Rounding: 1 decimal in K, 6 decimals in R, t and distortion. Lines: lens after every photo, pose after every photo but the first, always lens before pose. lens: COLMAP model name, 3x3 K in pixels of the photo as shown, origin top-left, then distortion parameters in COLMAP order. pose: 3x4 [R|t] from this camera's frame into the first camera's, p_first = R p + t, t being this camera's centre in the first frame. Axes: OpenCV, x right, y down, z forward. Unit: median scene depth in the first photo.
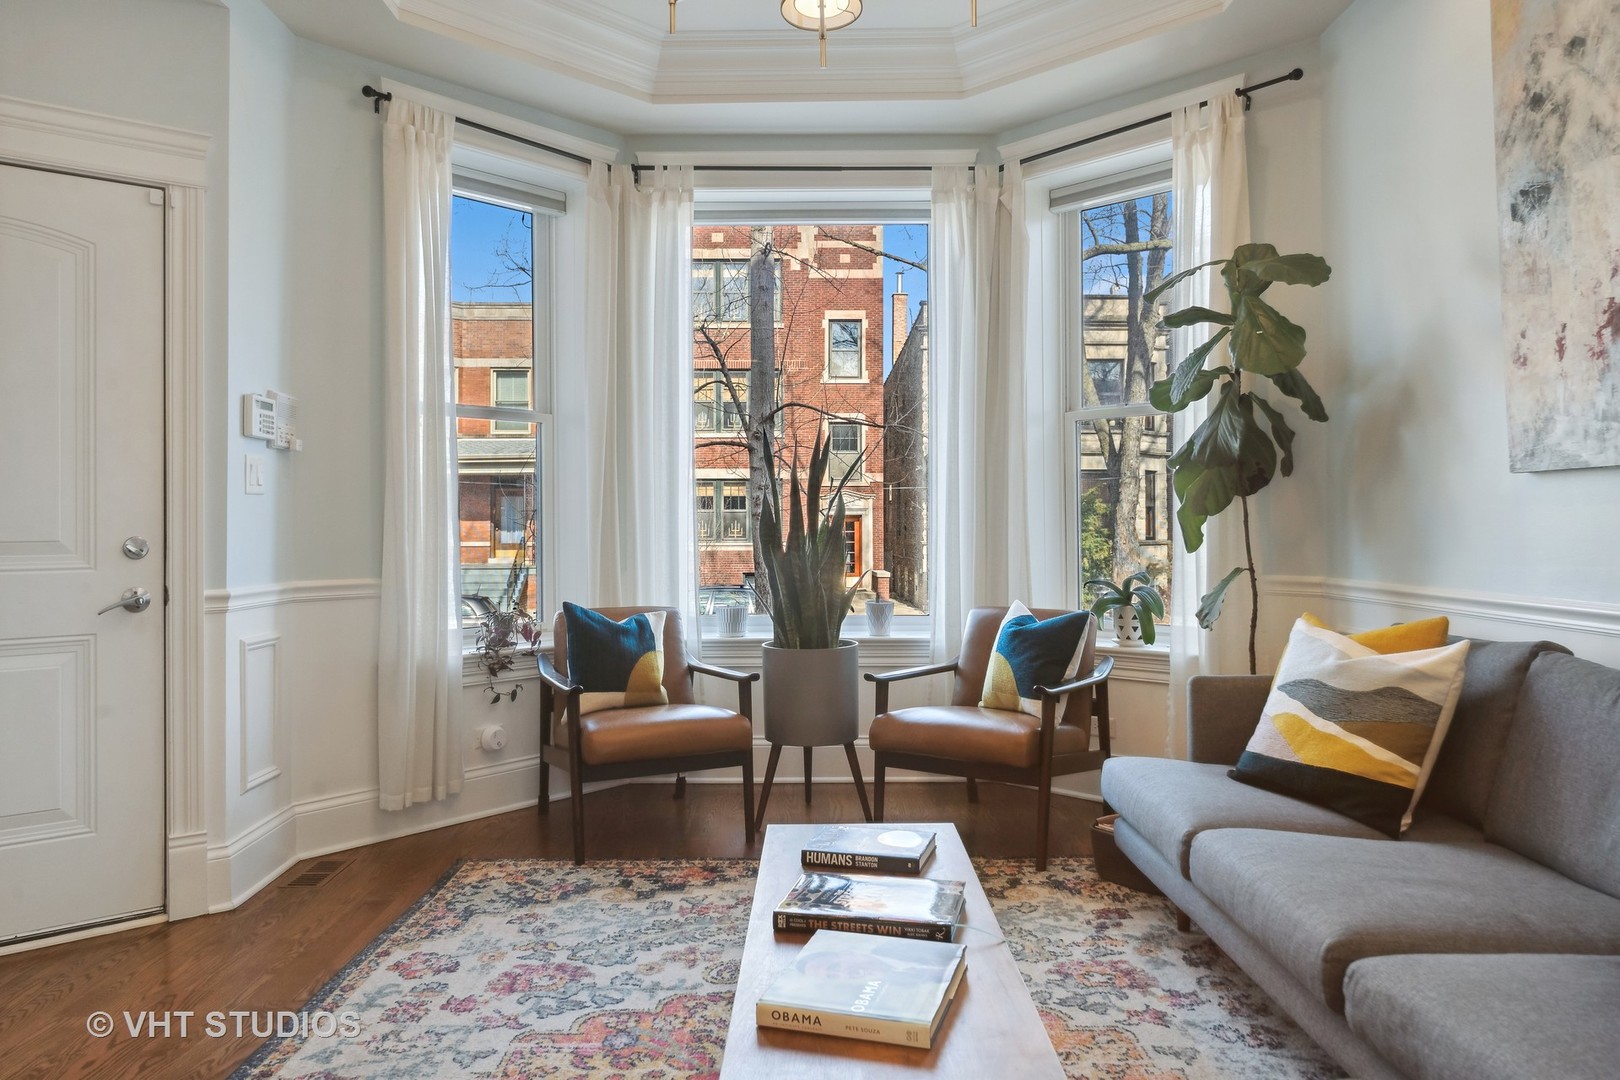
lens RADIAL K [[1104.4, 0, 808.2], [0, 1104.4, 512.5], [0, 0, 1]] dist [-0.001539, -0.001895]
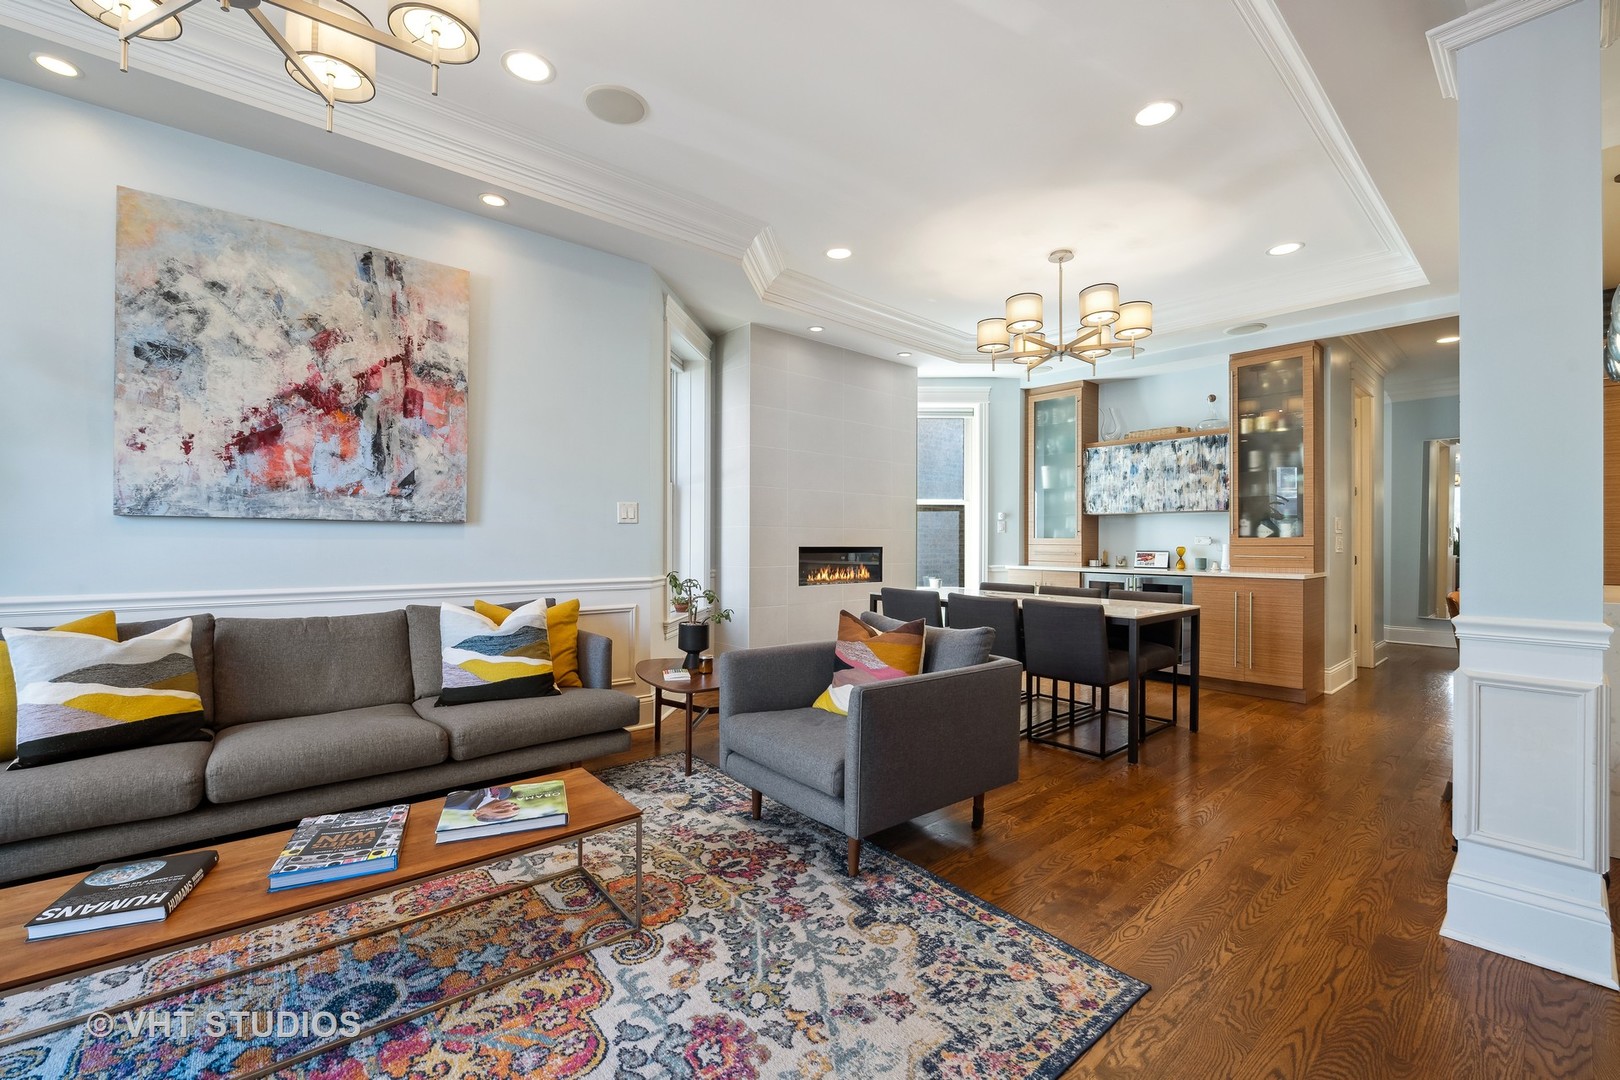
lens RADIAL K [[664.9, 0, 810.0], [0, 664.9, 540.0], [0, 0, 1]] dist [-0.003094, -0.000584]
pose [[-0.641727, 0.005589, 0.766913, -0.522691], [-0.010491, 0.999816, -0.016065, 0.003152], [-0.766862, -0.018355, -0.641550, 0.631109]]
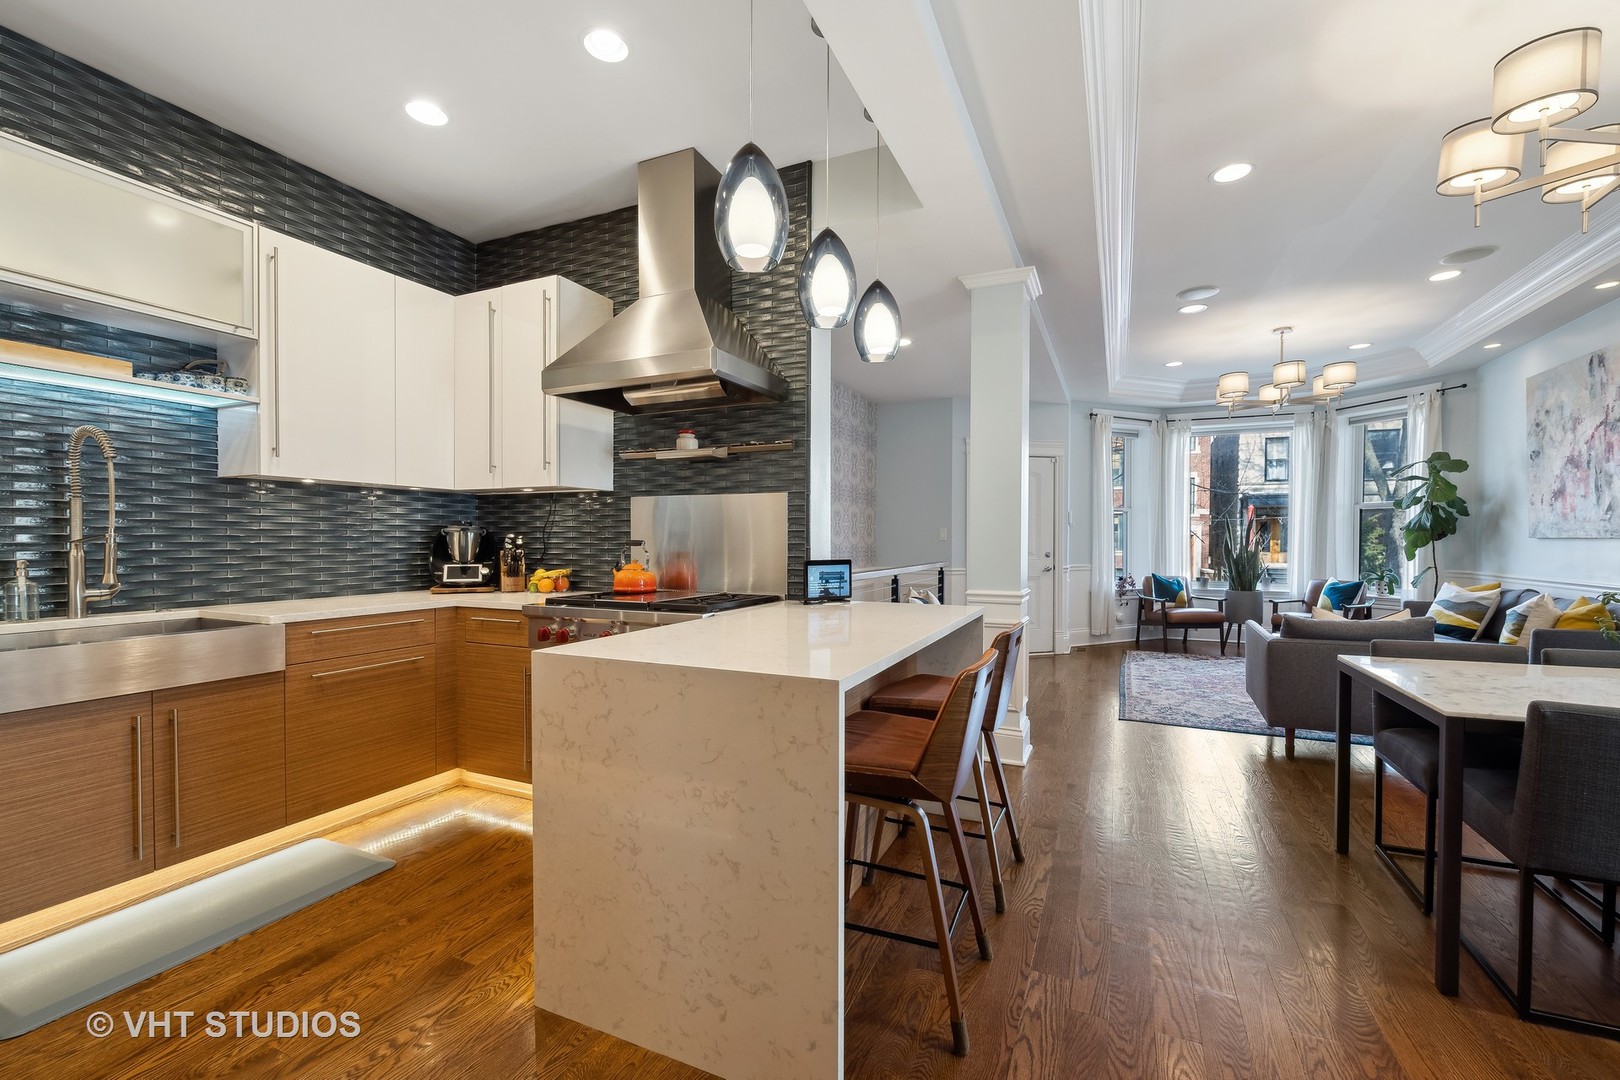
lens RADIAL K [[673.9, 0, 807.3], [0, 673.9, 554.3], [0, 0, 1]] dist [-0.008786, -0.000600]
pose [[0.901179, 0.014382, -0.433208, -0.303055], [0.001284, 0.999356, 0.035850, -0.044995], [0.433445, -0.032863, 0.900581, -1.219056]]
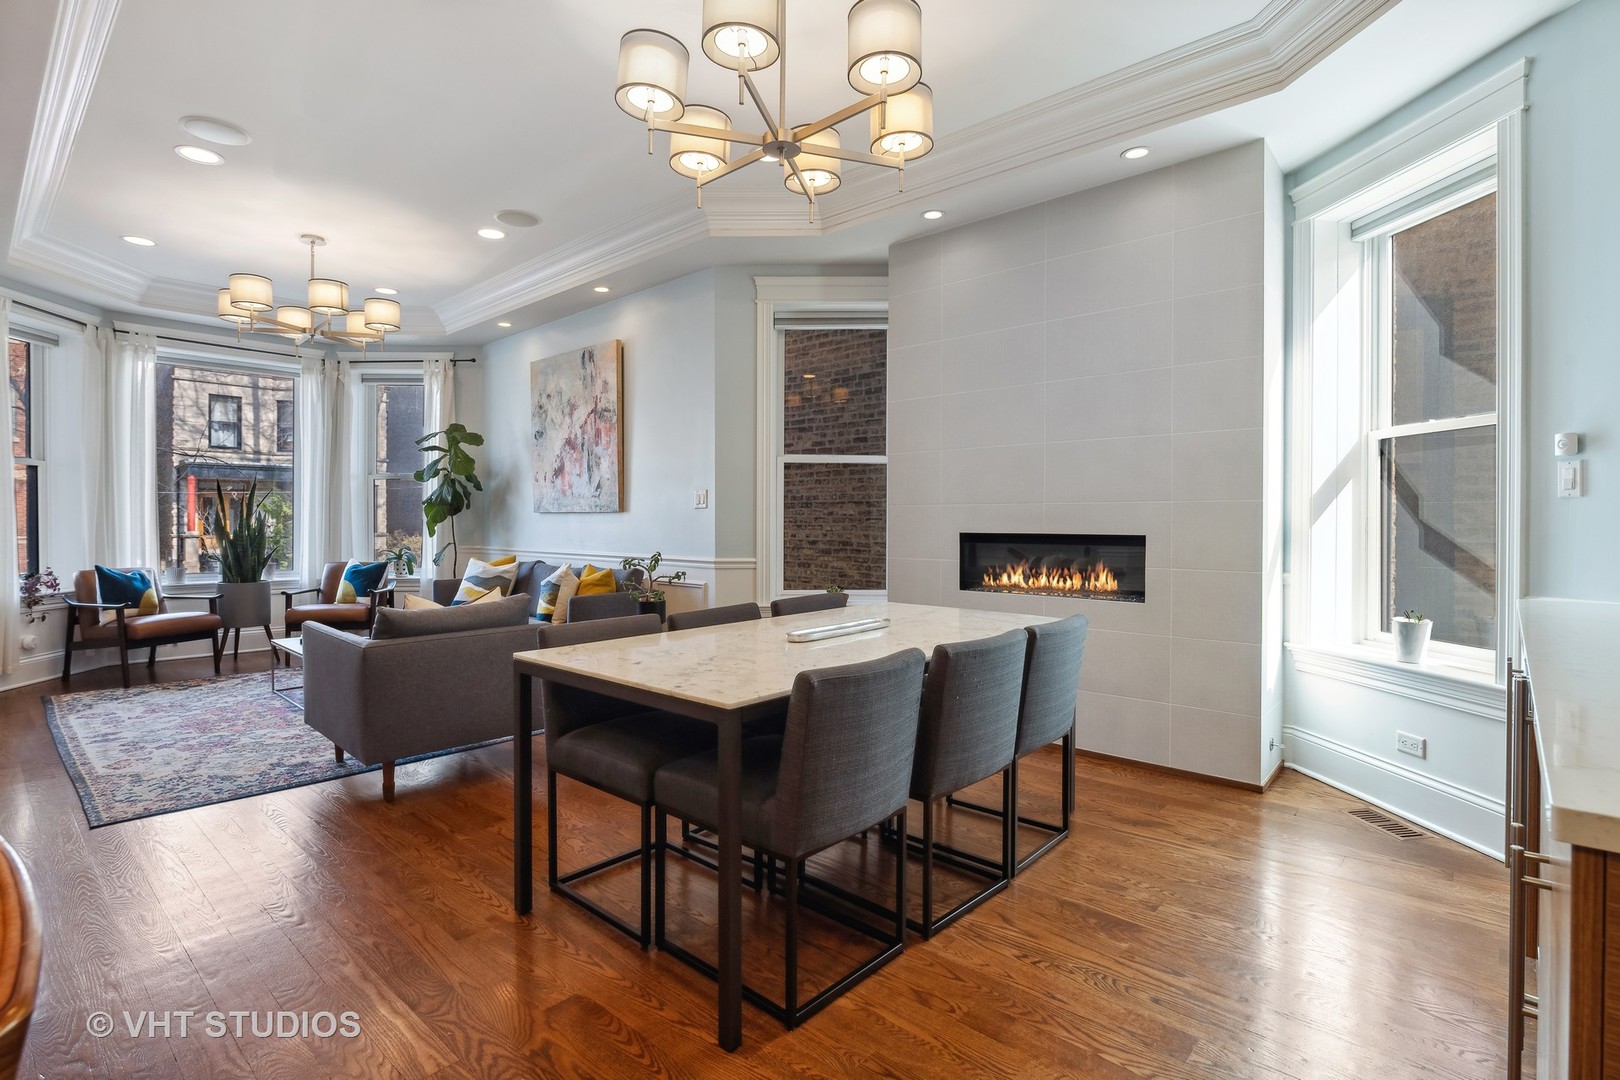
lens RADIAL K [[775.6, 0, 812.6], [0, 775.6, 527.3], [0, 0, 1]] dist [-0.007930, 0.000196]
pose [[0.676973, 0.003247, 0.736000, -0.398818], [-0.016084, 0.999817, 0.010383, -0.021759], [-0.735832, -0.018866, 0.676902, -0.924939]]
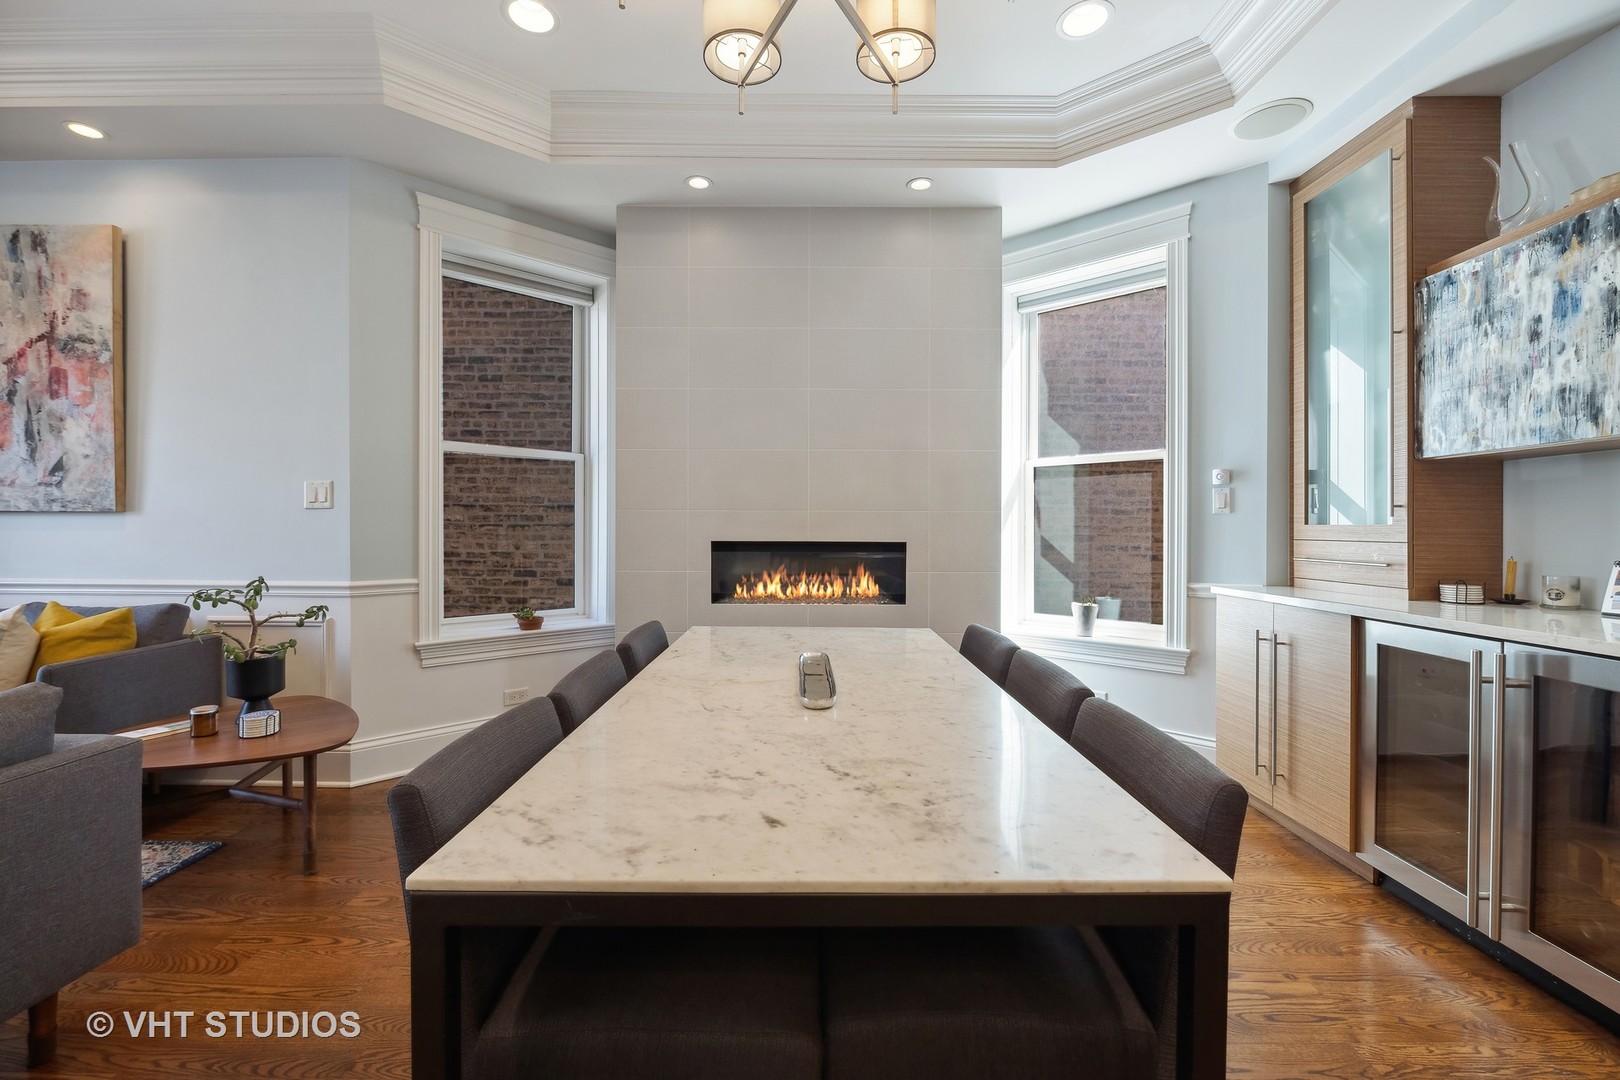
lens RADIAL K [[660.7, 0, 797.2], [0, 660.7, 533.0], [0, 0, 1]] dist [-0.007638, 0.000108]
pose [[0.017386, 0.002006, 0.999847, -0.298356], [-0.016715, 0.999859, -0.001715, -0.016547], [-0.999709, -0.016682, 0.017417, -0.427806]]
